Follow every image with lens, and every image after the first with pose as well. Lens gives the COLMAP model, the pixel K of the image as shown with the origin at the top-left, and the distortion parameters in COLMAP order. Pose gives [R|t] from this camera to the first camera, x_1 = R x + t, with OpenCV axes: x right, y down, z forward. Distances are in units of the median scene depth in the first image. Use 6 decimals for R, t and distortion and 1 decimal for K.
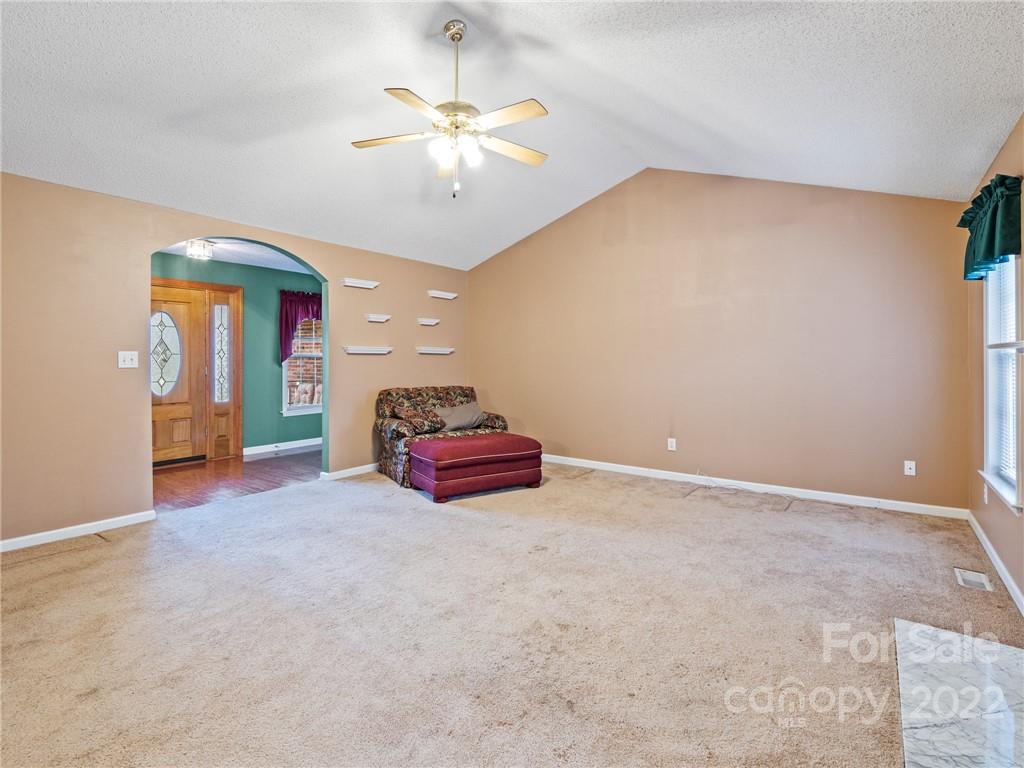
lens RADIAL K [[499.1, 0, 505.5], [0, 499.1, 363.4], [0, 0, 1]] dist [0.001301, 0.000015]
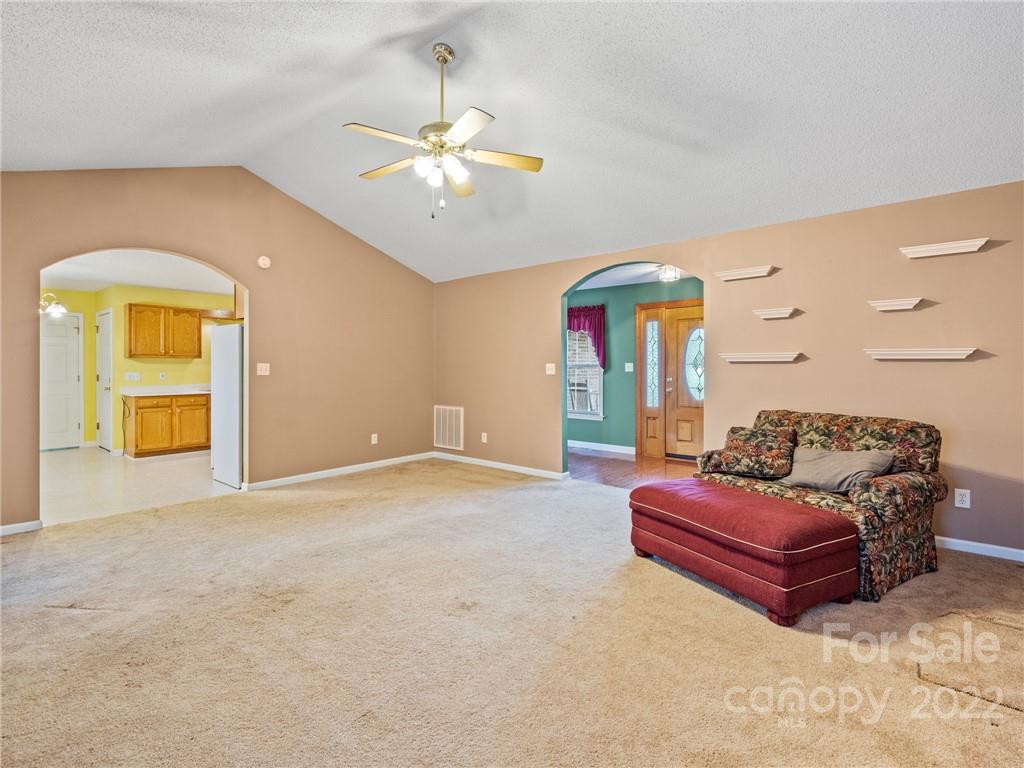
lens RADIAL K [[498.1, 0, 510.9], [0, 498.1, 371.8], [0, 0, 1]] dist [-0.003617, -0.000689]
pose [[-0.084537, 0.007411, -0.996393, 0.586118], [-0.006881, 0.999944, 0.008021, -0.008666], [0.996397, 0.007535, -0.084482, 0.775680]]
